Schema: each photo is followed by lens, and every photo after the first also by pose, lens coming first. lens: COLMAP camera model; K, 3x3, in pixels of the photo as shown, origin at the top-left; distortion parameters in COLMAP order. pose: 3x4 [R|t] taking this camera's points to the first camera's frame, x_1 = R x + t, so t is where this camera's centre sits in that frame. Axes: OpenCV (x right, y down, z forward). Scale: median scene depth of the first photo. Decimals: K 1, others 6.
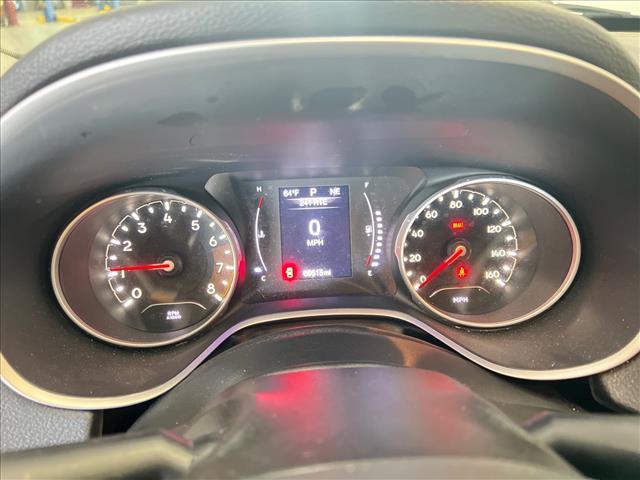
lens RADIAL K [[481.9, 0, 323.0], [0, 481.9, 240.8], [0, 0, 1]] dist [-0.005110, -0.002522]
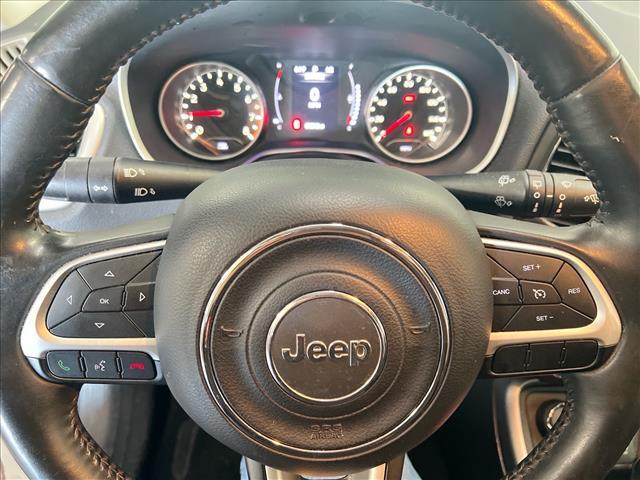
lens RADIAL K [[481.9, 0, 313.6], [0, 481.9, 240.9], [0, 0, 1]] dist [-0.005110, -0.002522]
pose [[0.996843, 0.070778, -0.035968, 0.068493], [-0.061008, 0.972800, 0.223467, 0.084421], [0.050807, -0.220568, 0.974048, -0.592834]]
